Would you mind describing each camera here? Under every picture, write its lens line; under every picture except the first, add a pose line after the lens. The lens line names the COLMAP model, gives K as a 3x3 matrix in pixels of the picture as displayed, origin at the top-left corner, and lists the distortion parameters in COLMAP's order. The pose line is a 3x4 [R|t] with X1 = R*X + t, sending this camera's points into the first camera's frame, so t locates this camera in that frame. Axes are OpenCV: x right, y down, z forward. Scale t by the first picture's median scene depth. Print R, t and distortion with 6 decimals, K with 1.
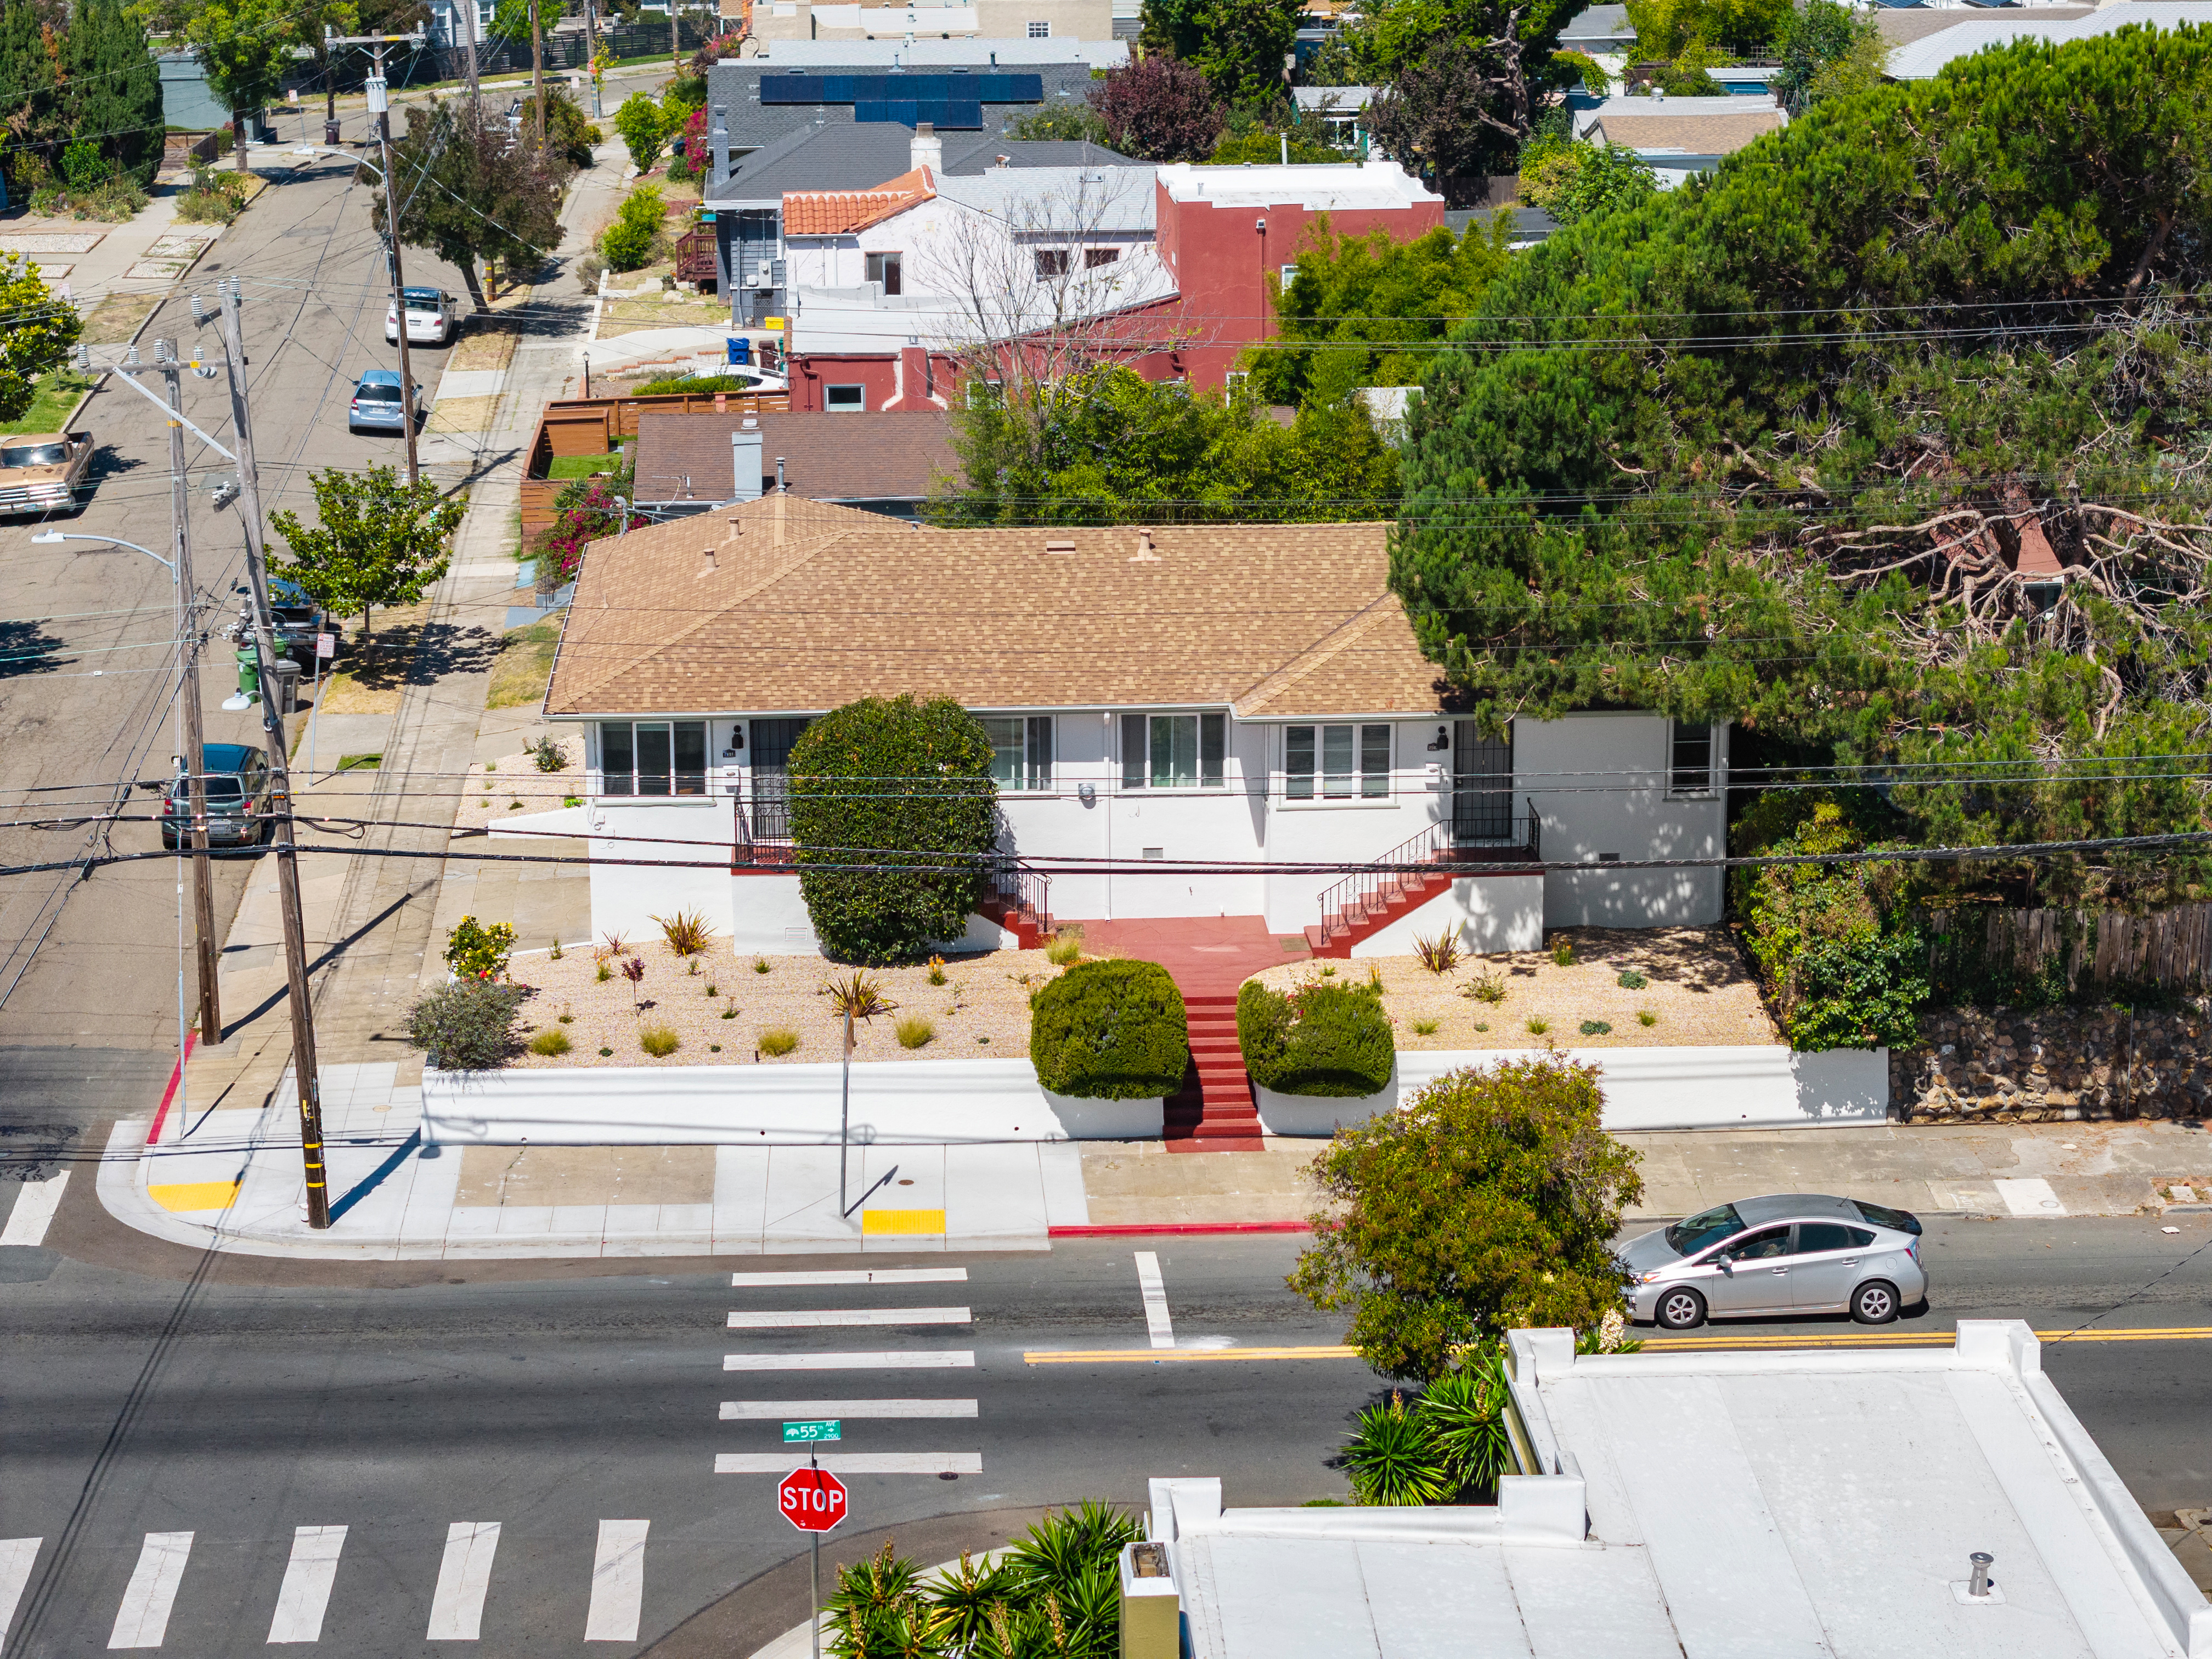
lens RADIAL K [[4321.7, 0, 1106.0], [0, 4321.7, 829.5], [0, 0, 1]] dist [-0.028968, 0.200568]
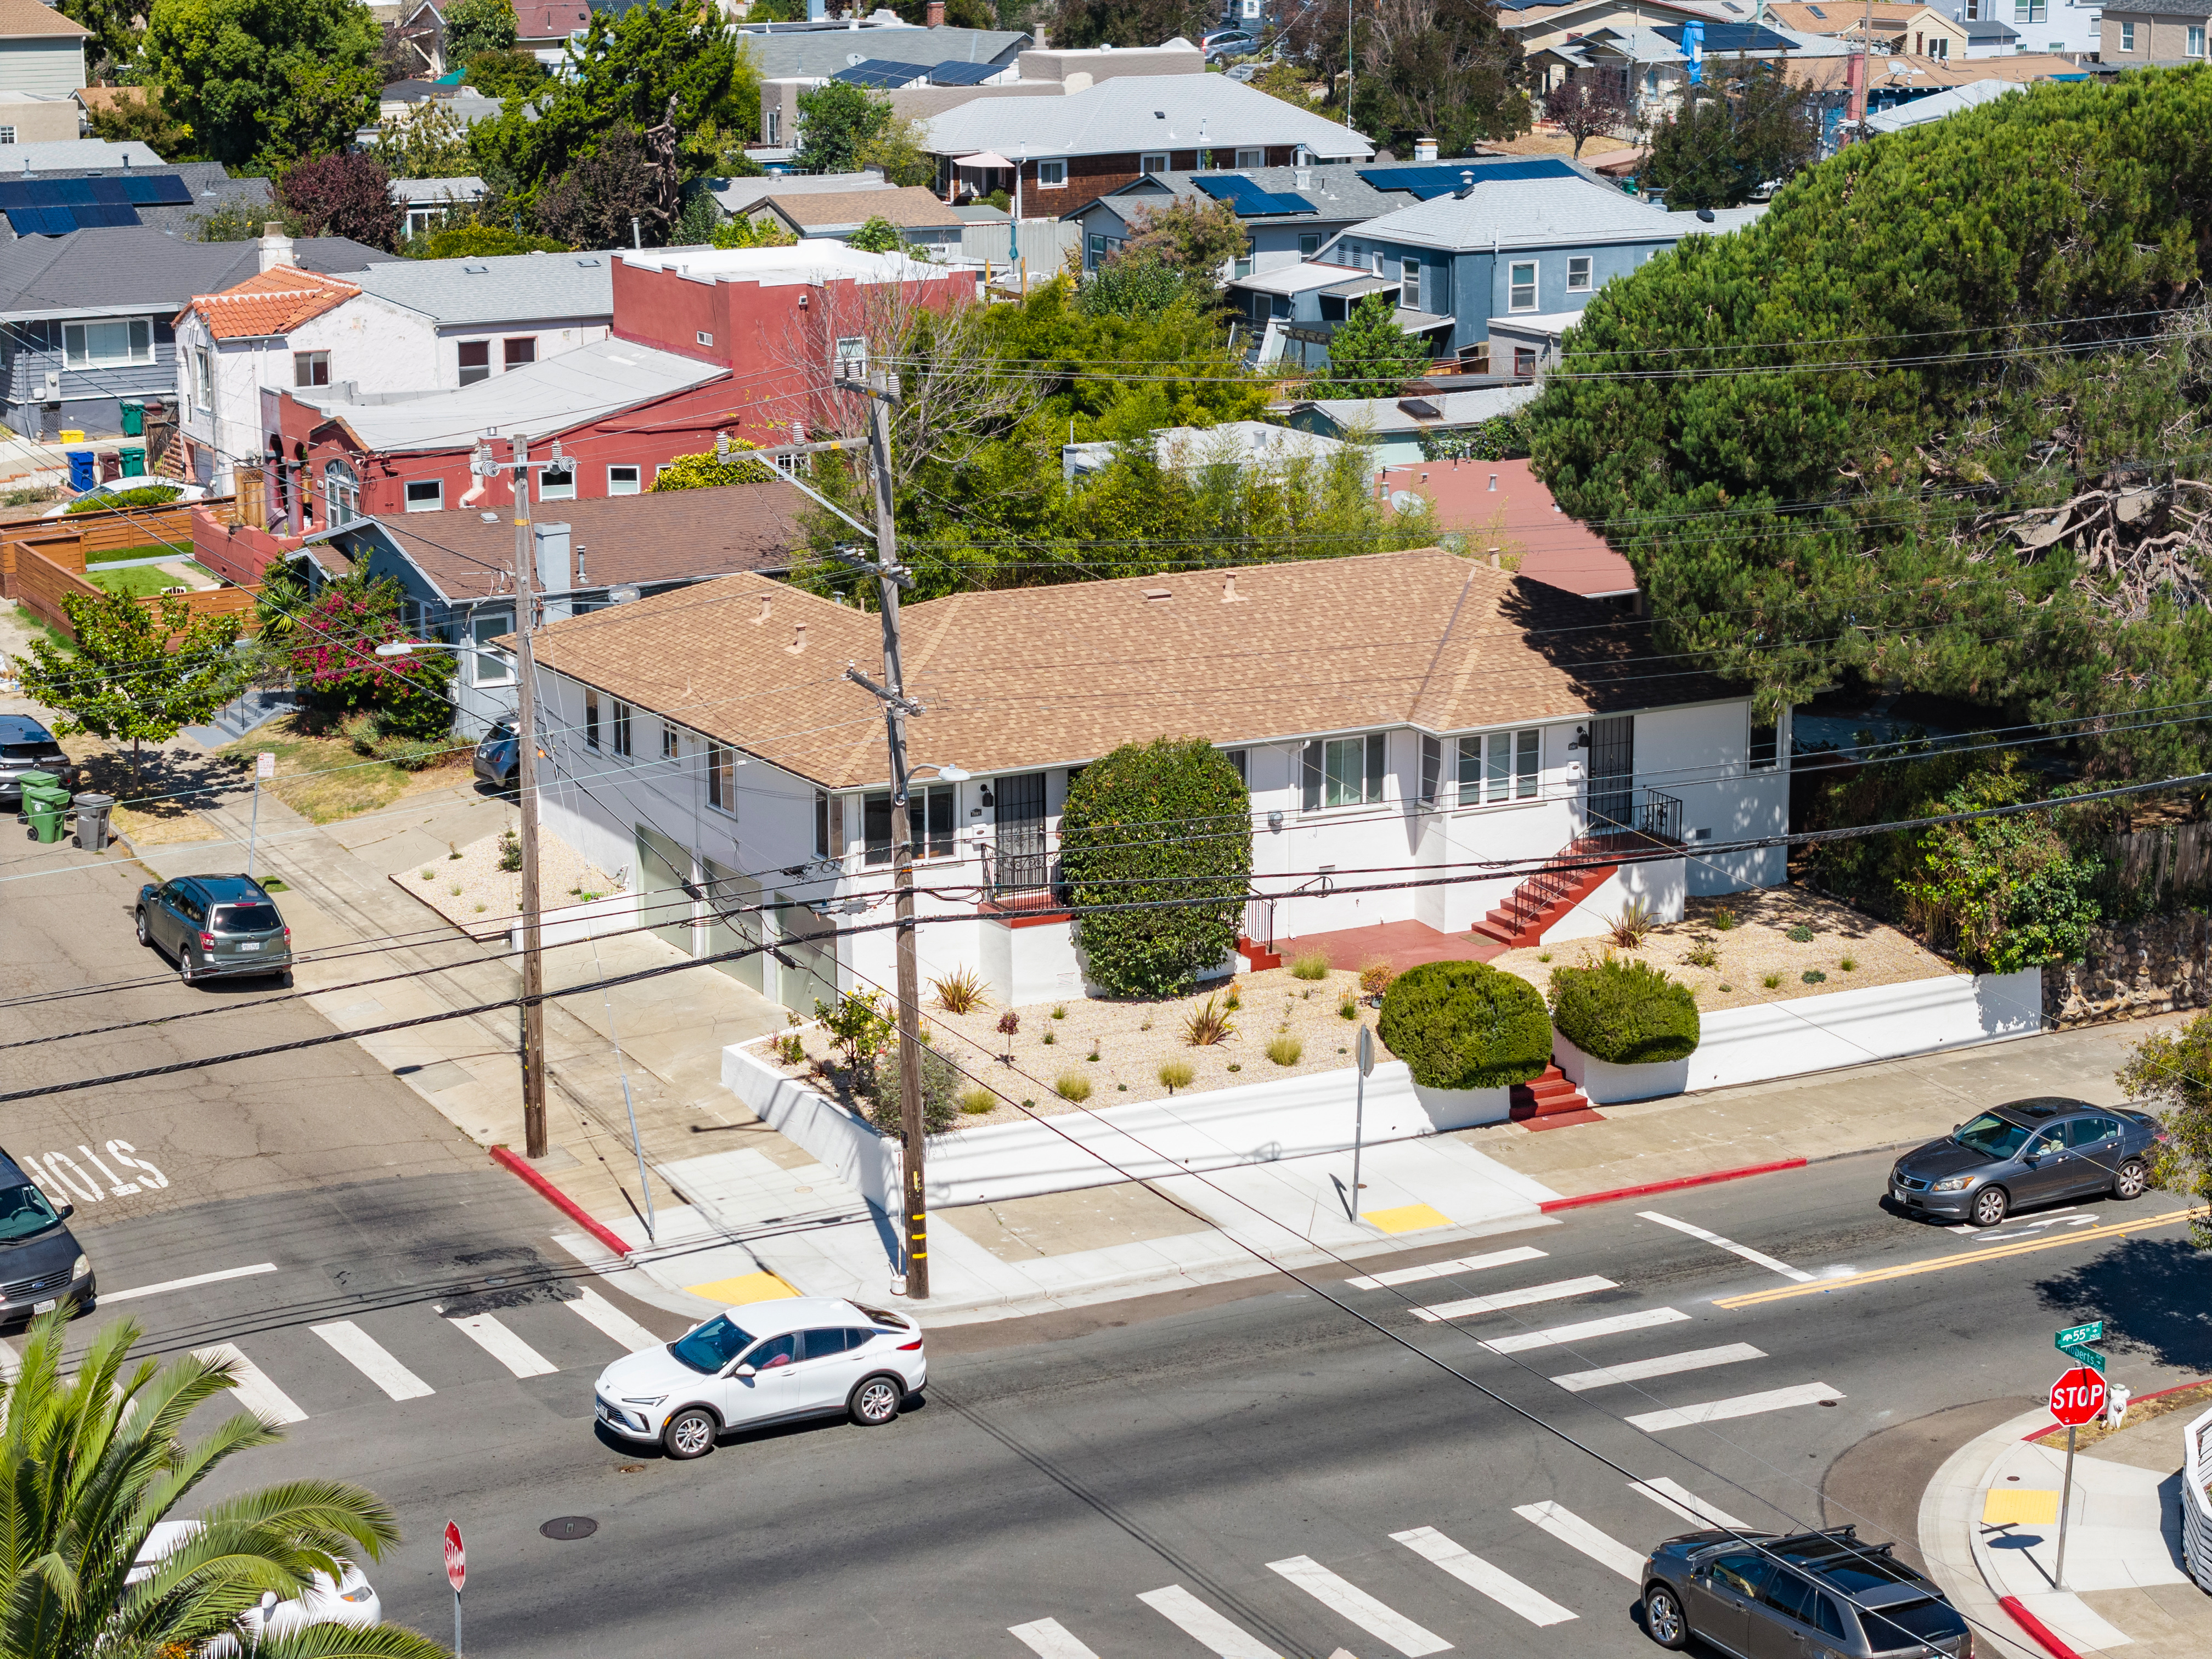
lens RADIAL K [[4321.7, 0, 1106.0], [0, 4321.7, 829.5], [0, 0, 1]] dist [-0.028968, 0.200568]
pose [[0.904604, -0.094158, 0.415723, -0.490286], [0.103710, 0.994608, -0.000399, -0.010094], [-0.413444, 0.043476, 0.909491, 0.058224]]
